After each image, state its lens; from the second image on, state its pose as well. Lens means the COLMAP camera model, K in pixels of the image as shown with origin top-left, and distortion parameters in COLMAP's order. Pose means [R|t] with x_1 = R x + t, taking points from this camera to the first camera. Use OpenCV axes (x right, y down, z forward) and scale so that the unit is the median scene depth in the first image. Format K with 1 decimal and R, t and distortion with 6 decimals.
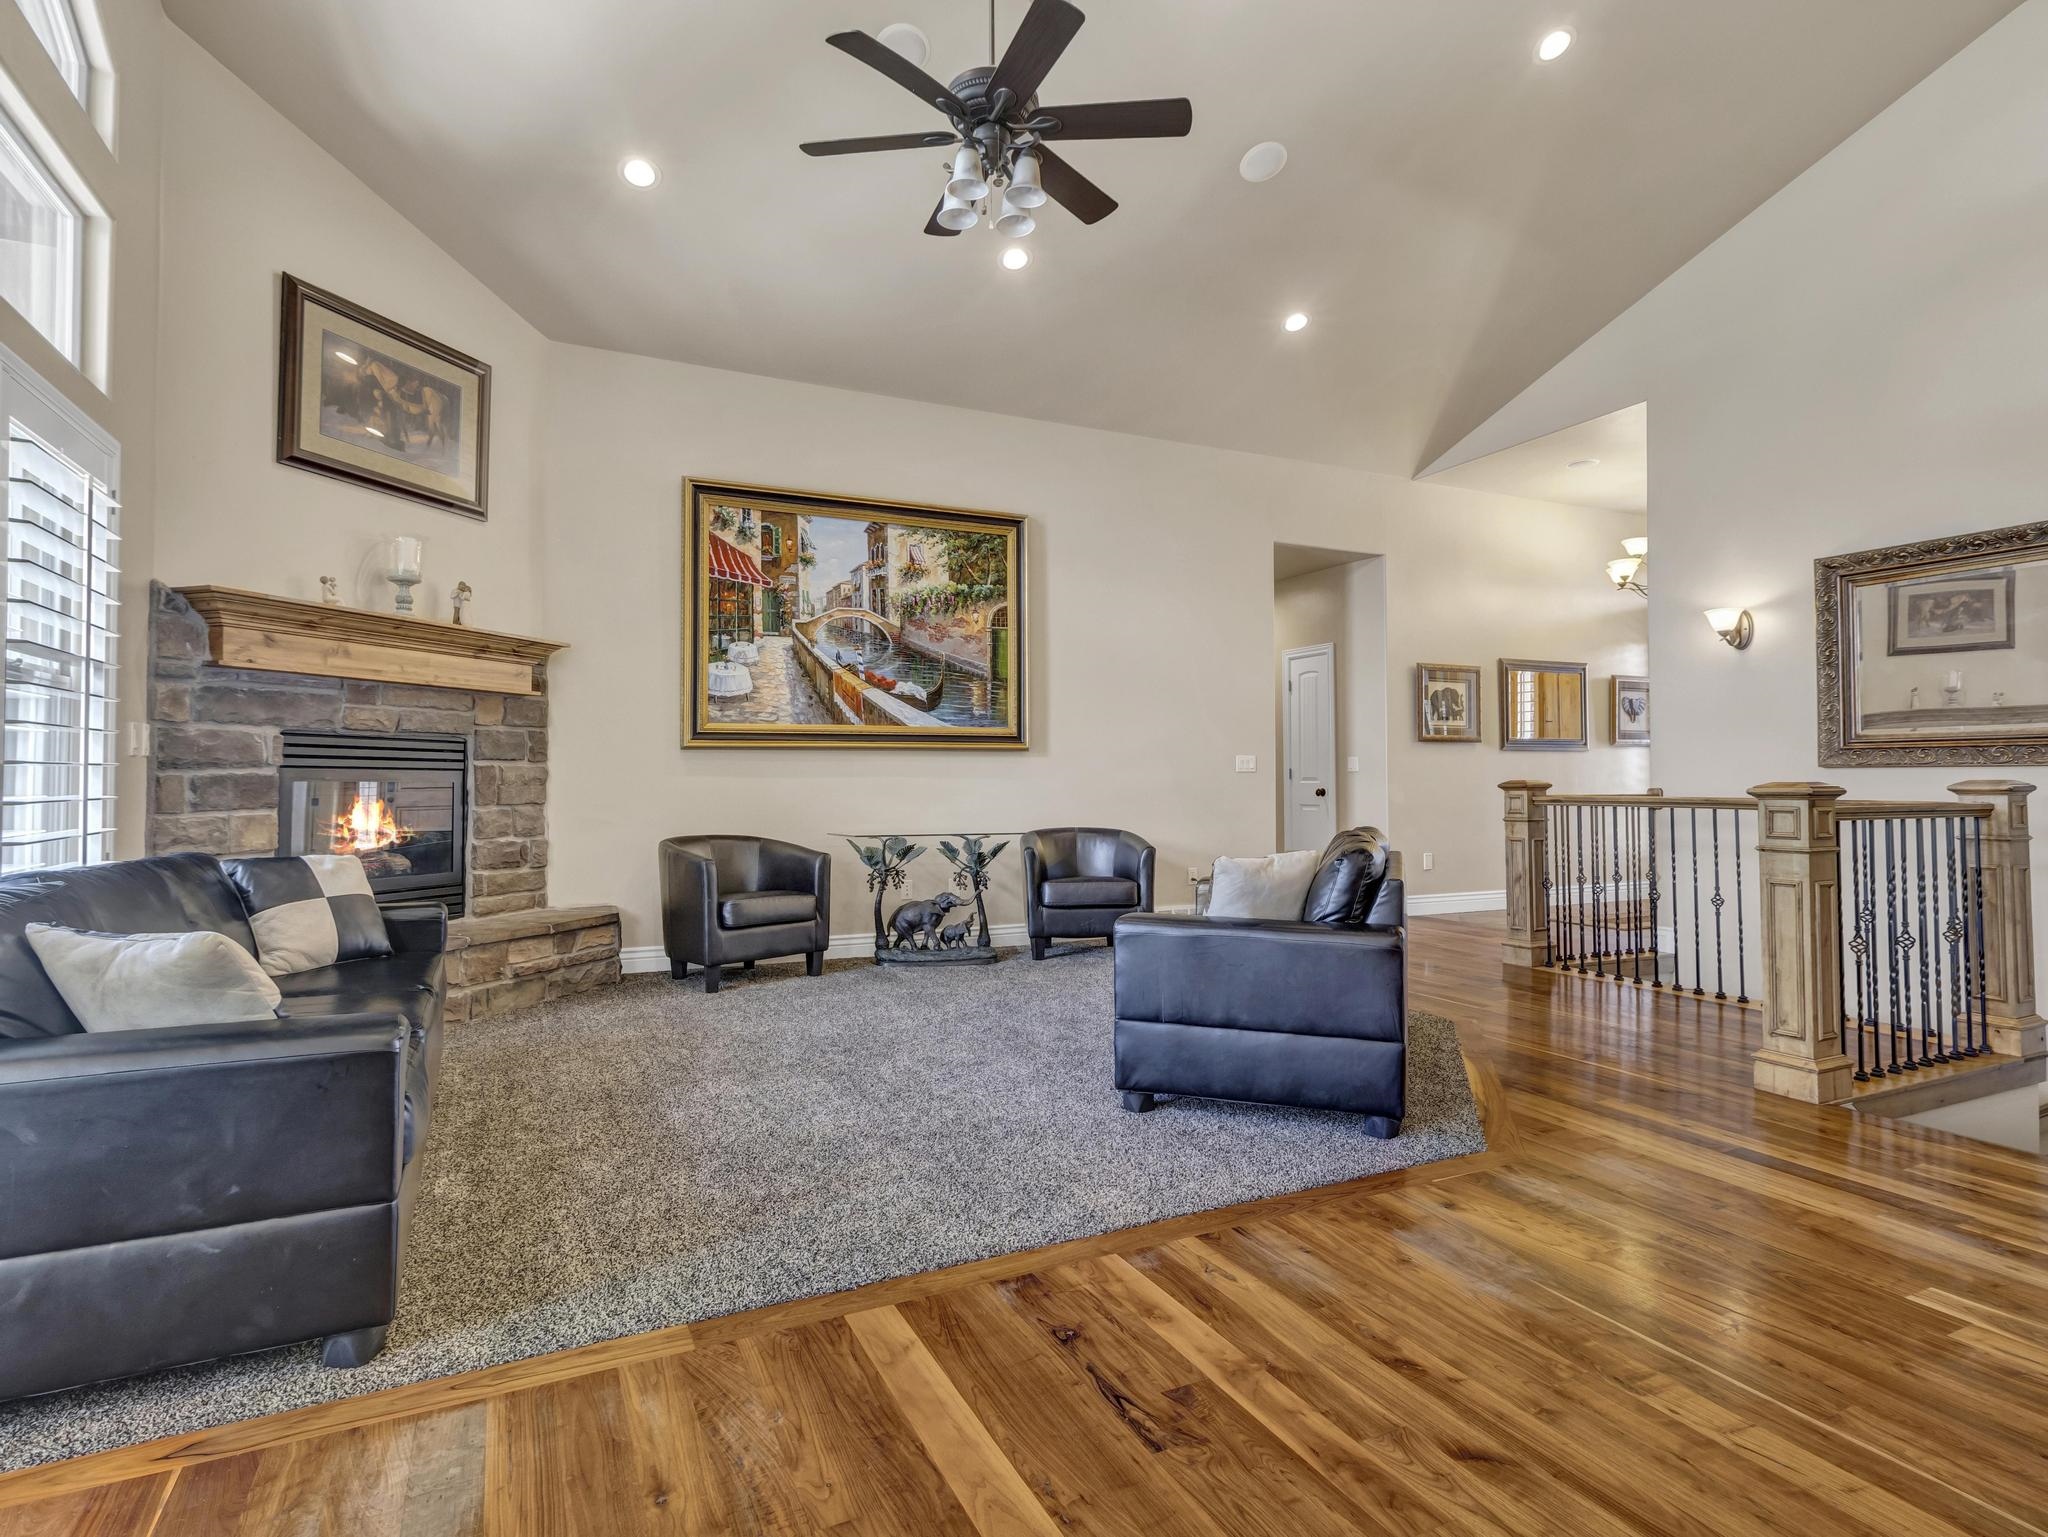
lens RADIAL K [[1065.0, 0, 1030.1], [0, 1065.0, 757.4], [0, 0, 1]] dist [-0.003394, 0.001461]
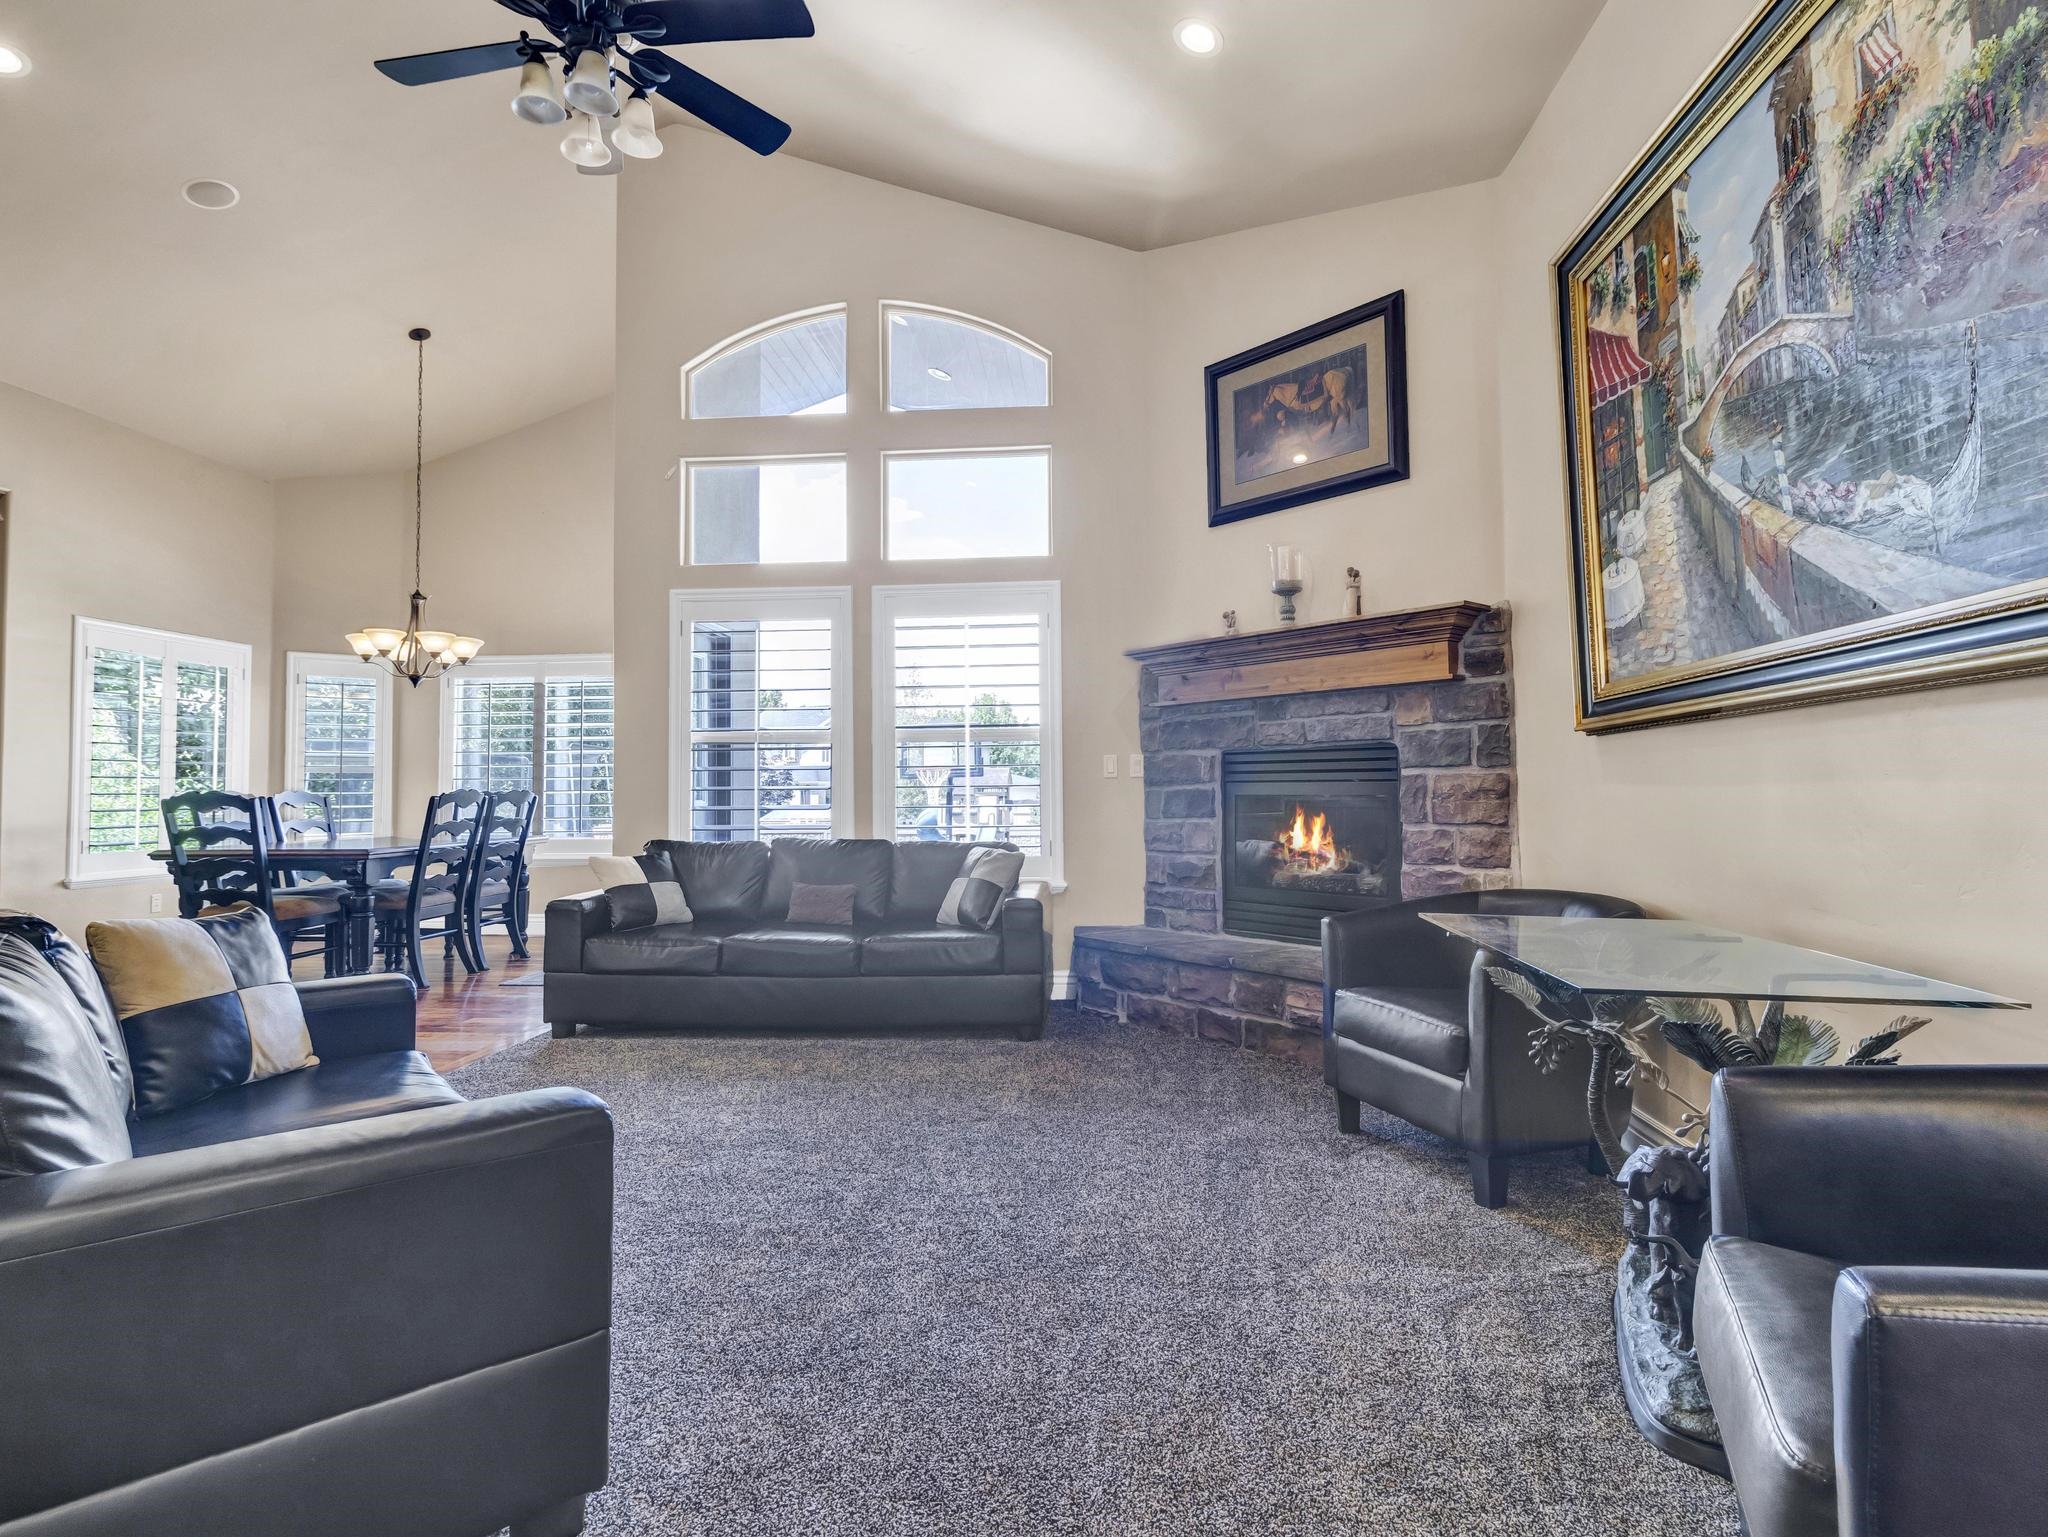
lens RADIAL K [[1065.0, 0, 1035.4], [0, 1065.0, 758.8], [0, 0, 1]] dist [-0.003394, 0.001461]
pose [[-0.505840, -0.022614, -0.862331, 0.320215], [0.027975, 0.998700, -0.042600, 0.021062], [0.862174, -0.045673, -0.504550, 1.095597]]
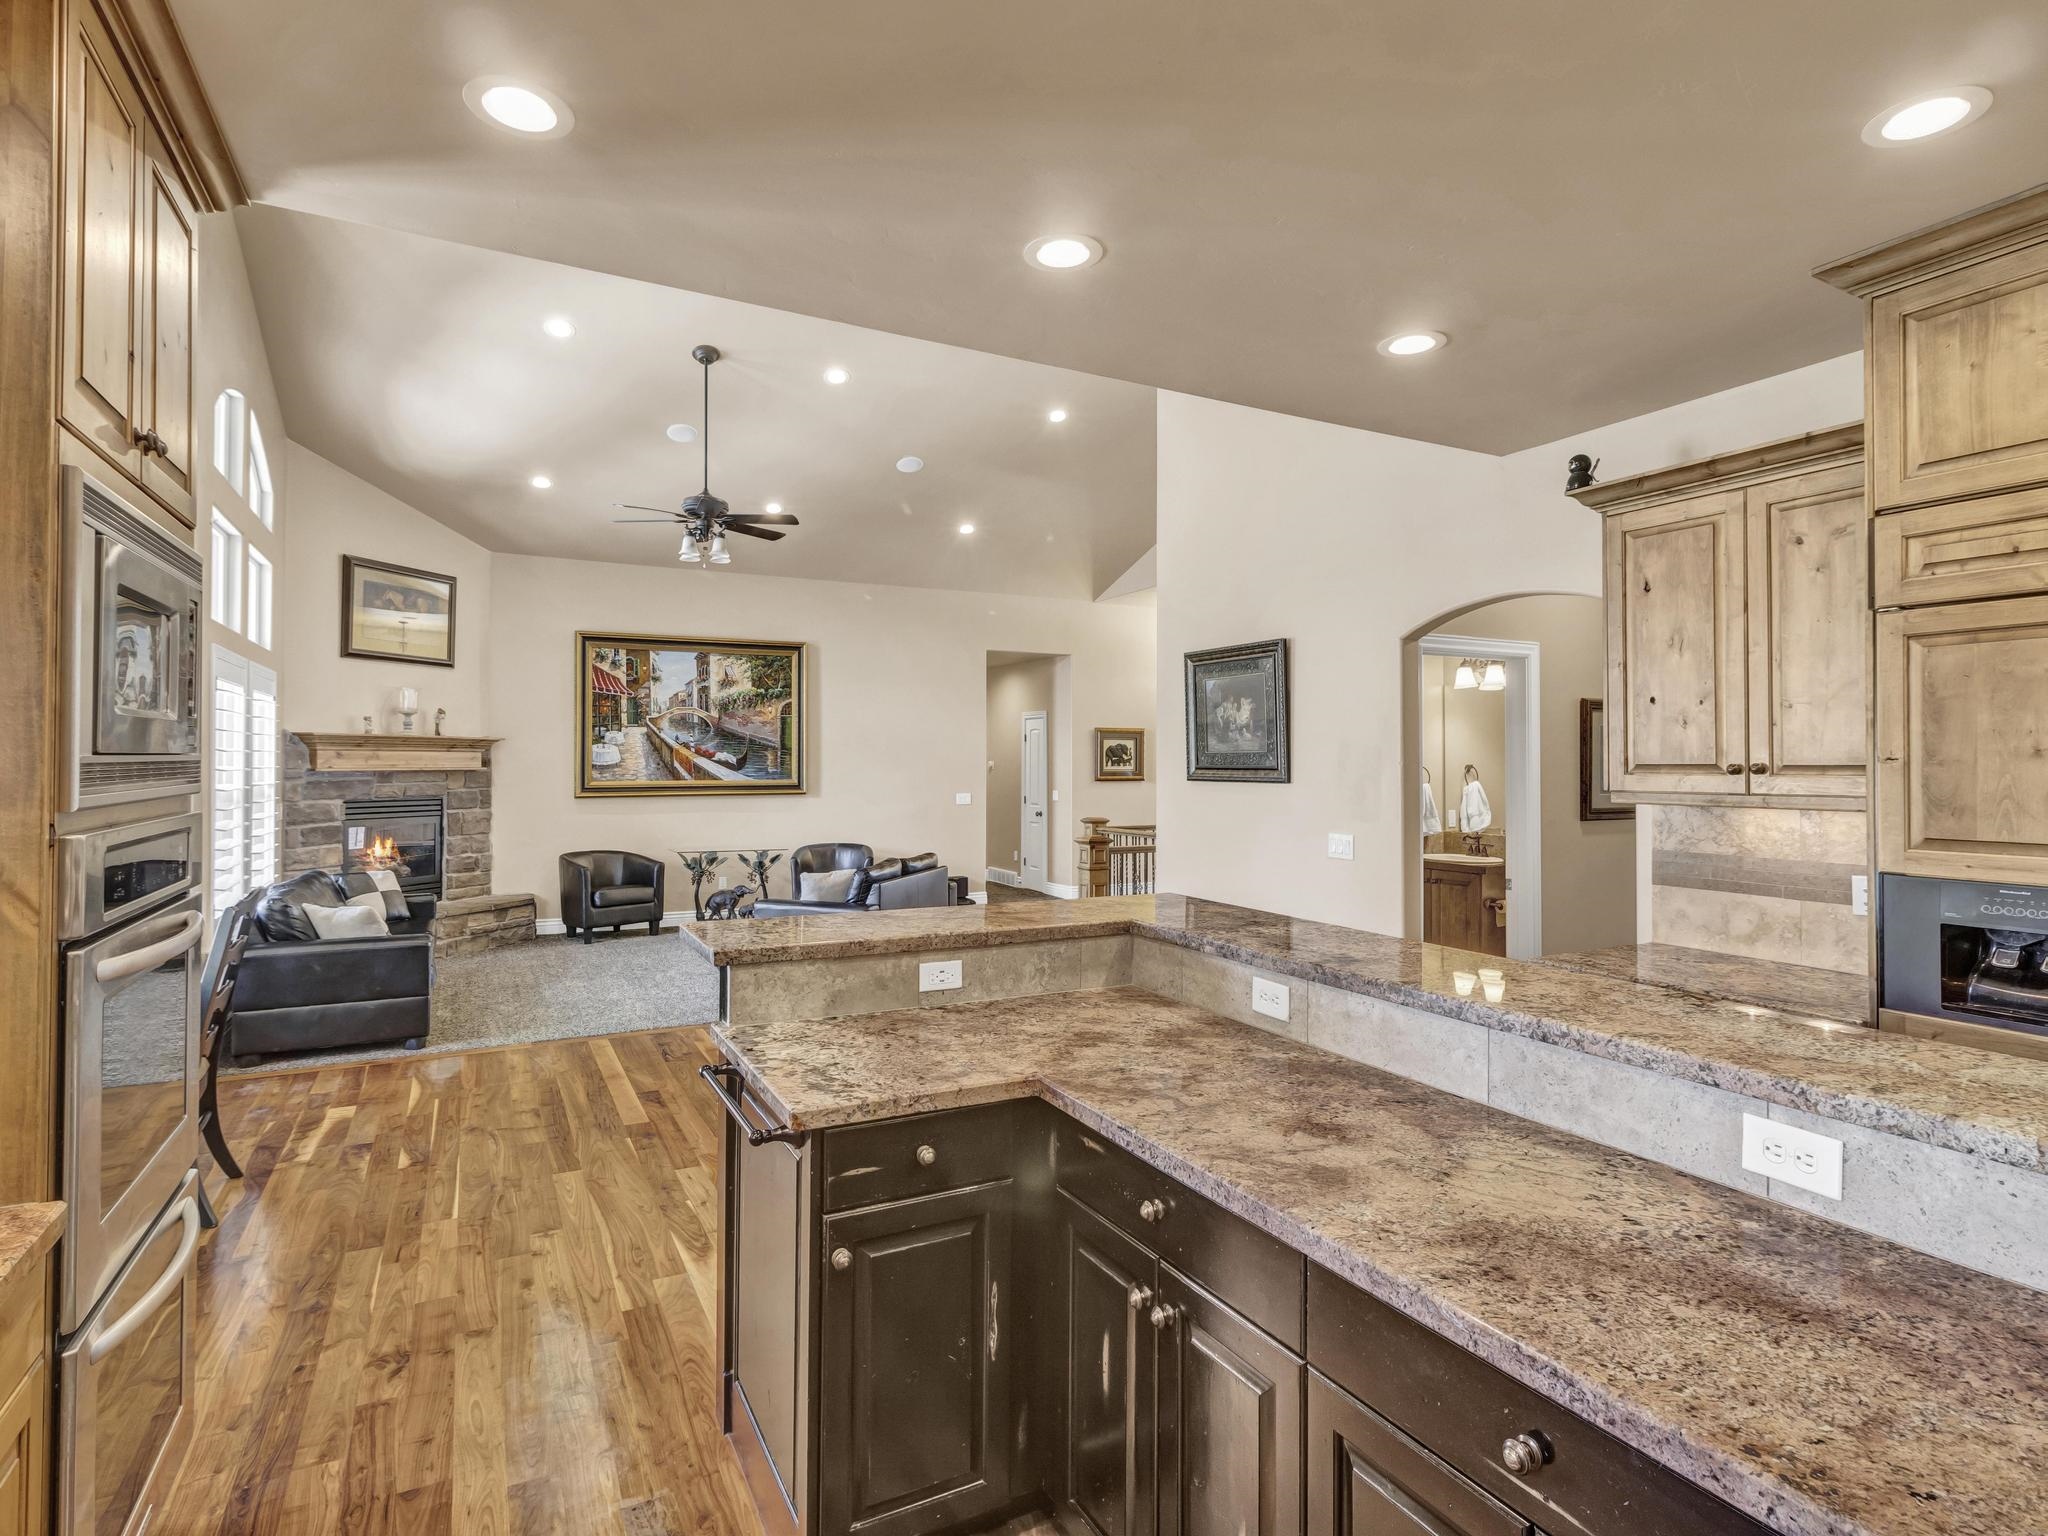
lens RADIAL K [[1065.0, 0, 1033.3], [0, 1065.0, 755.3], [0, 0, 1]] dist [-0.003394, 0.001461]
pose [[0.999455, 0.003948, 0.032775, 0.342633], [-0.004421, 0.999887, 0.014364, -0.106406], [-0.032715, -0.014501, 0.999360, -0.697846]]
